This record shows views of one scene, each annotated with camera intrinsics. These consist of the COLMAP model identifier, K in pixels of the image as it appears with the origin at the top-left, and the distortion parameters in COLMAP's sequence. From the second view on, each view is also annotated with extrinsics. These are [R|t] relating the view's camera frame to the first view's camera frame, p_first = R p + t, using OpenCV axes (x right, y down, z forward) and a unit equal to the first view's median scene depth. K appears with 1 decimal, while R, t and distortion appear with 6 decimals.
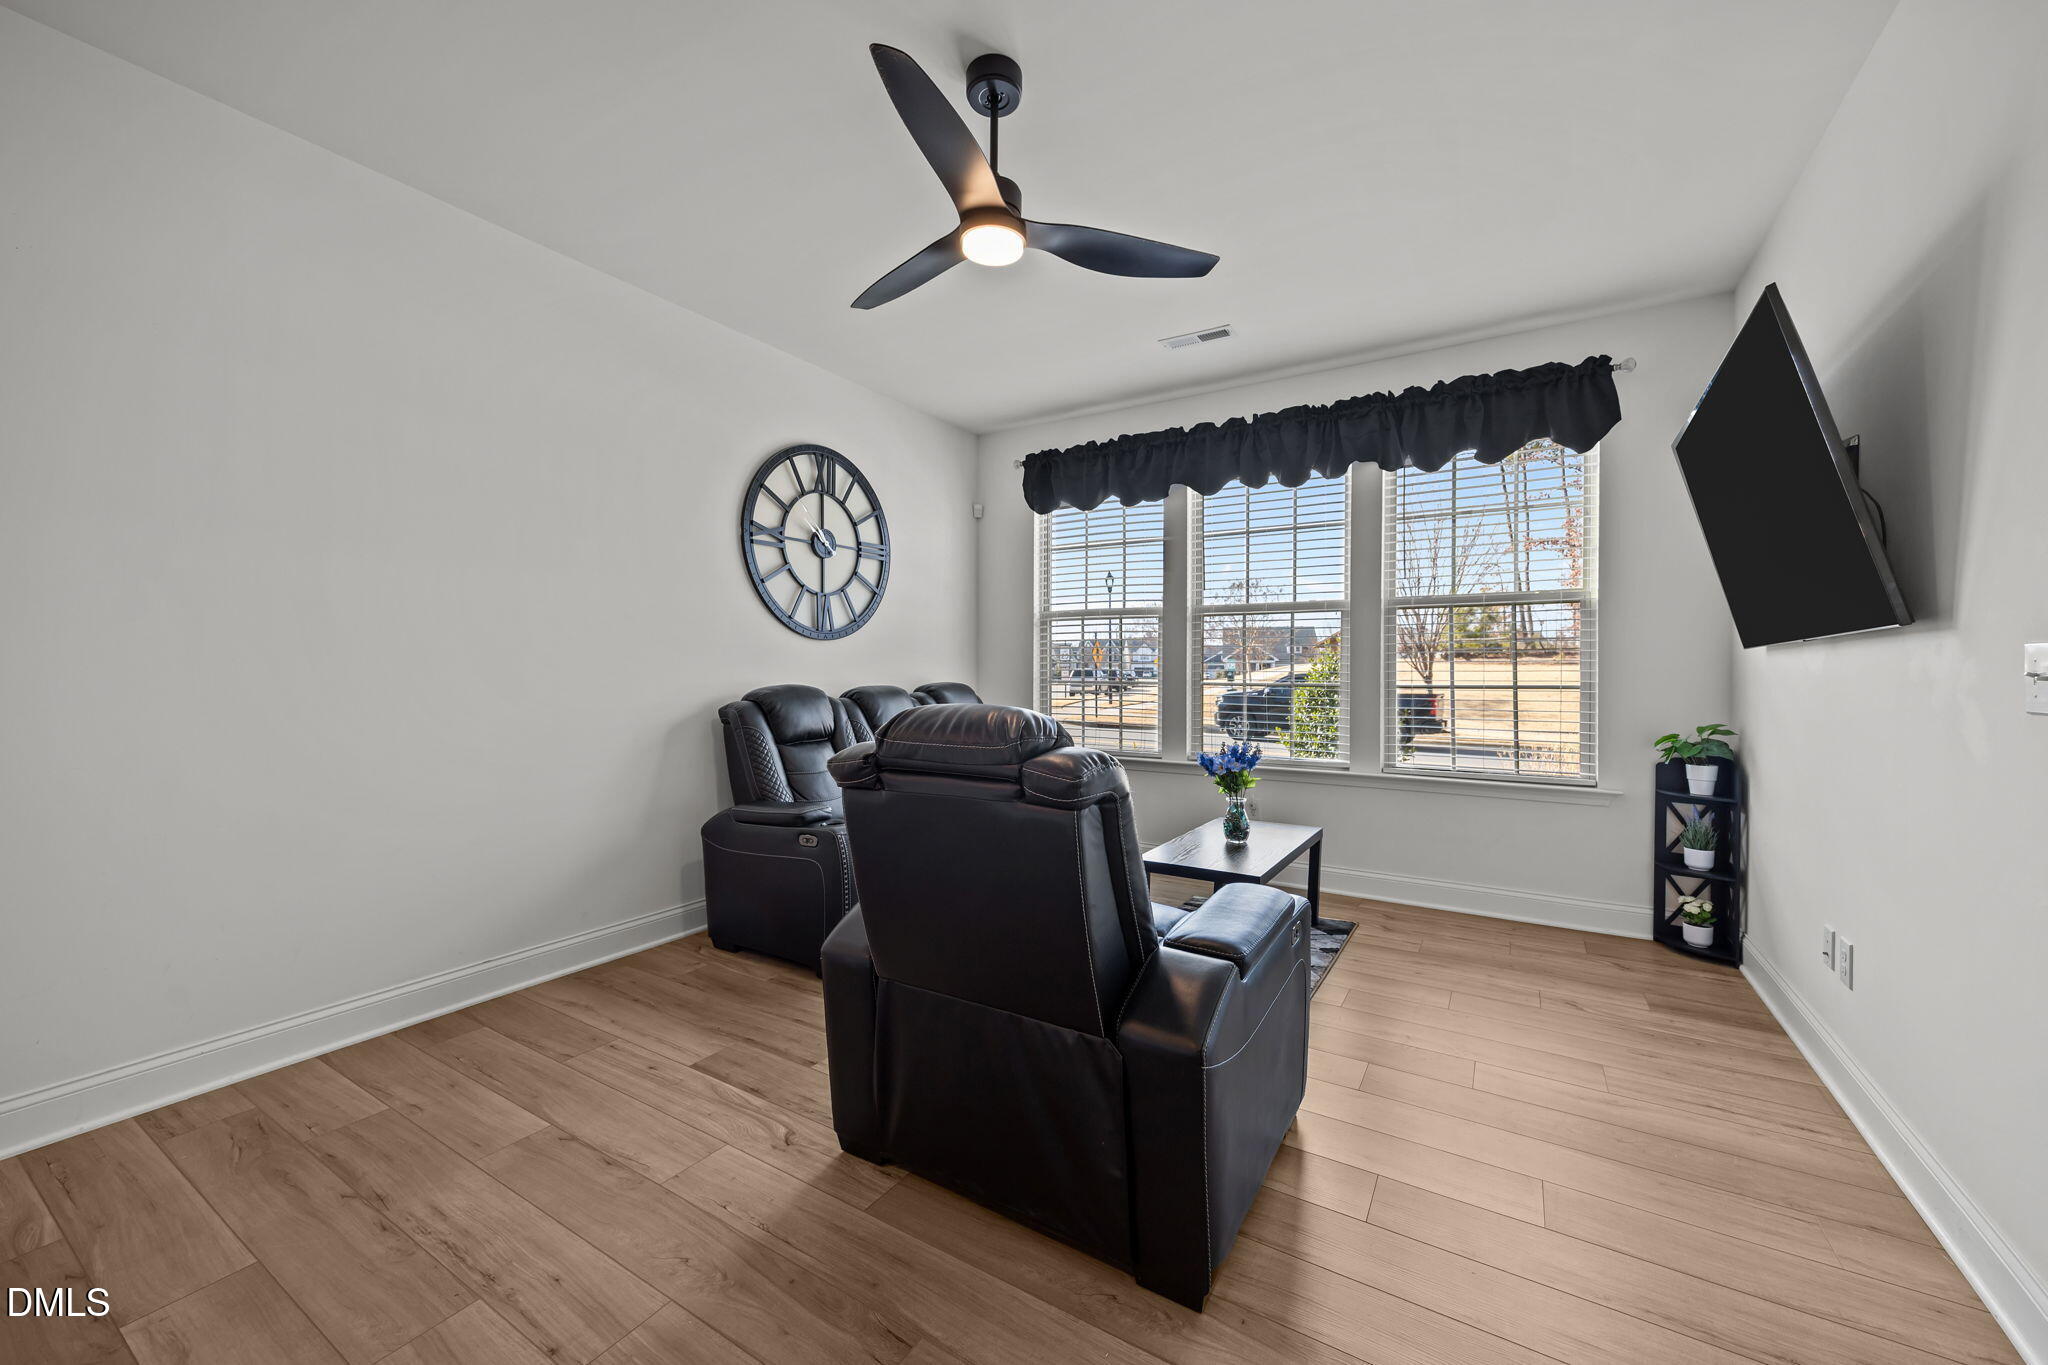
lens RADIAL K [[780.4, 0, 1032.2], [0, 780.4, 674.9], [0, 0, 1]] dist [0.014098, 0.000128]
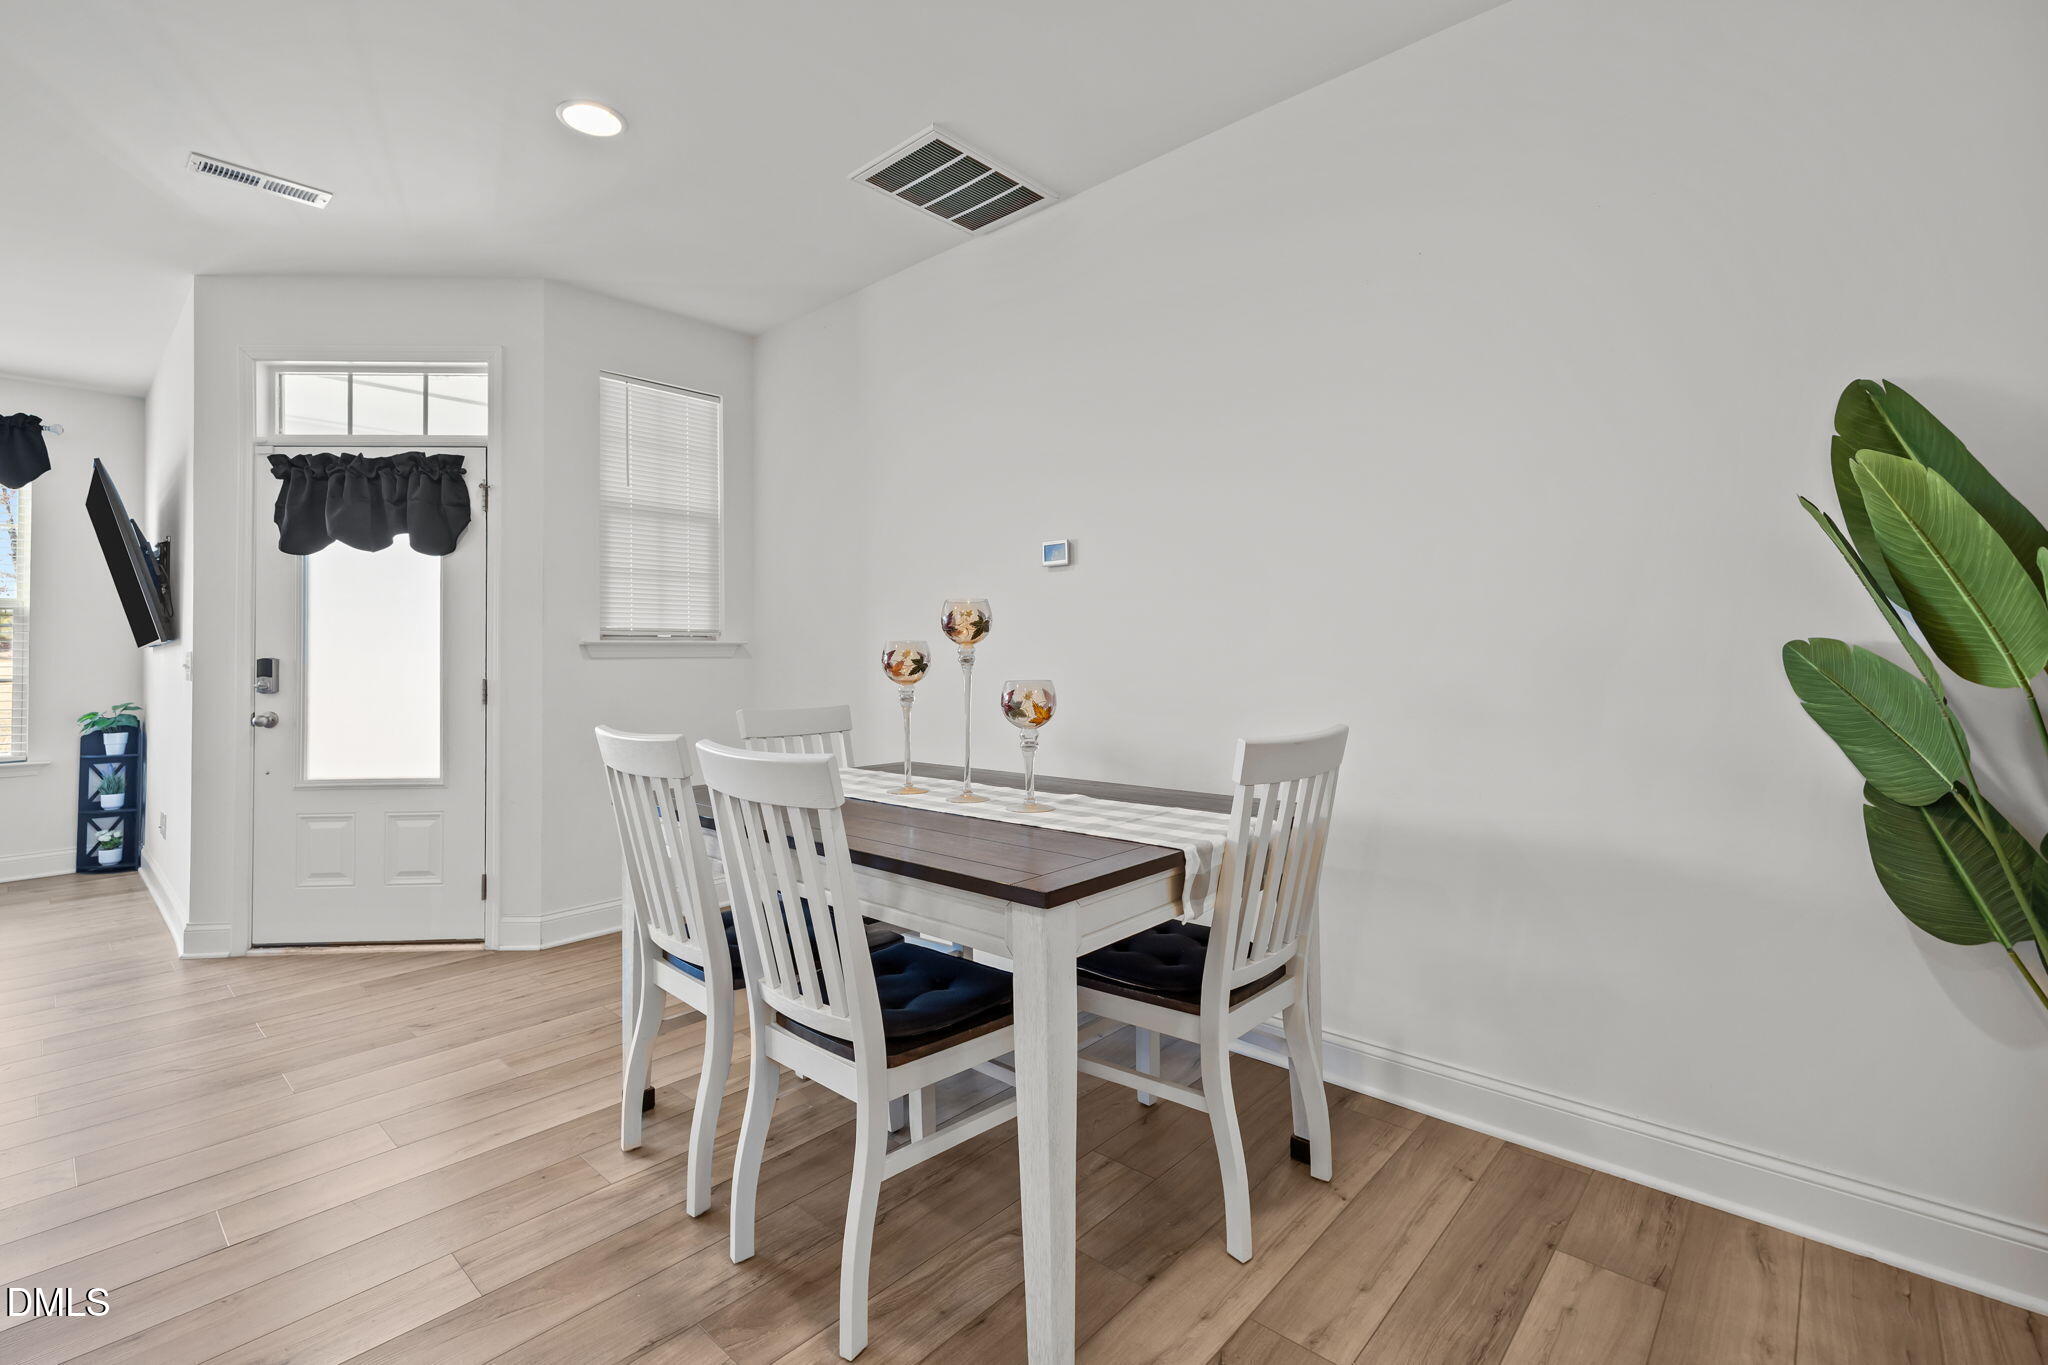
lens RADIAL K [[906.9, 0, 1011.4], [0, 906.9, 637.3], [0, 0, 1]] dist [0.008315, -0.000252]
pose [[0.188732, 0.020886, 0.981807, -0.376589], [0.018889, 0.999512, -0.024894, 0.013376], [-0.981847, 0.023244, 0.188245, -0.736979]]
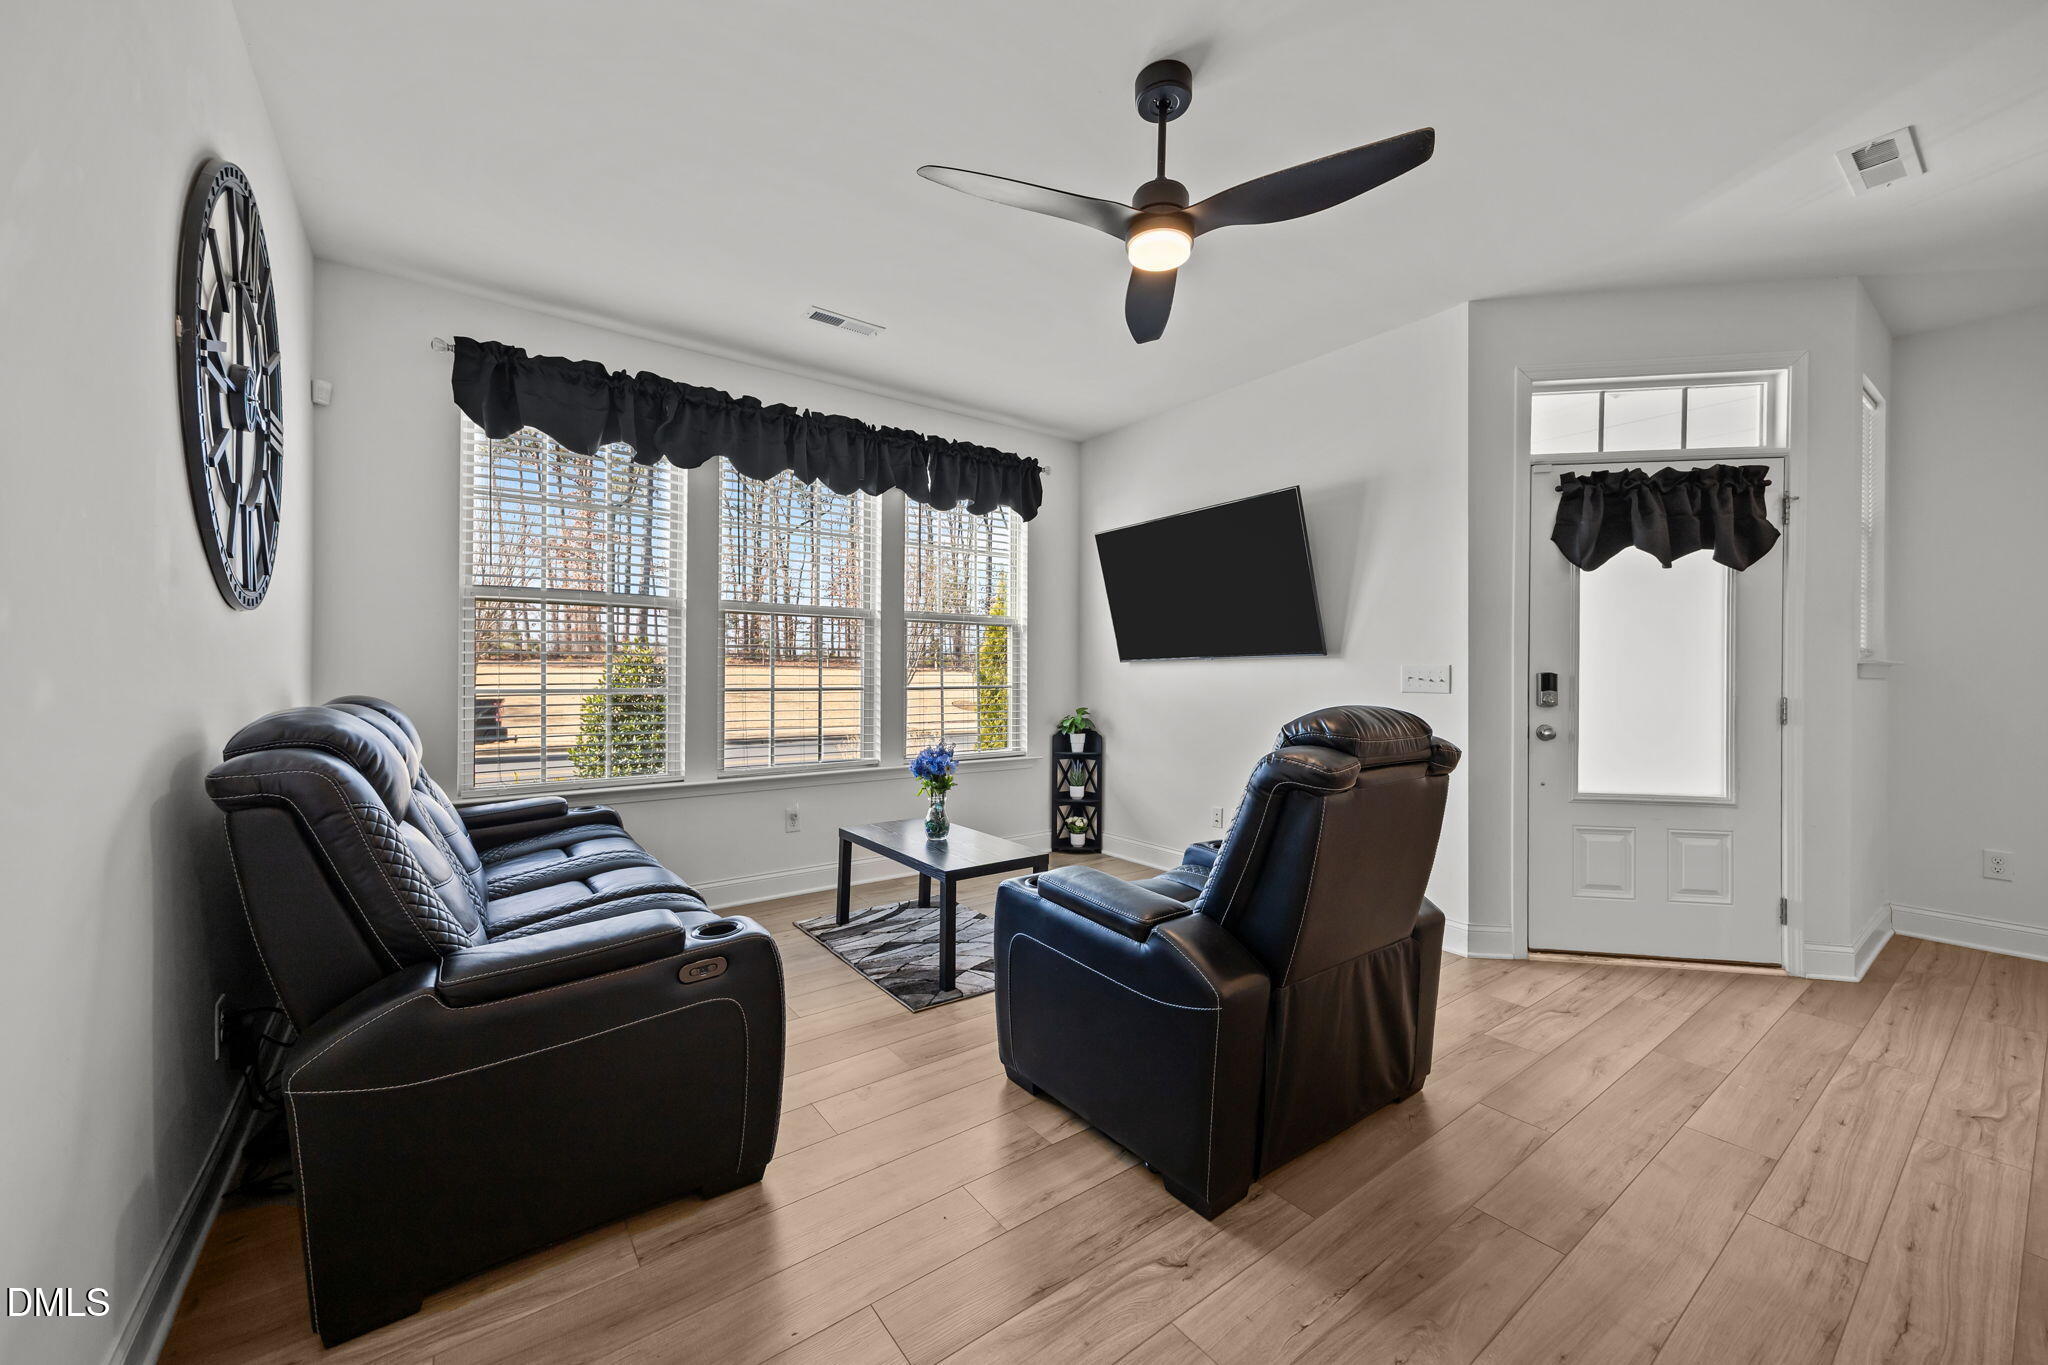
lens RADIAL K [[780.4, 0, 1032.2], [0, 780.4, 674.9], [0, 0, 1]] dist [0.014098, 0.000128]
pose [[0.362046, 0.000535, 0.932160, -0.575349], [0.004452, 0.999987, -0.002303, -0.002048], [-0.932150, 0.004983, 0.362039, 0.438714]]
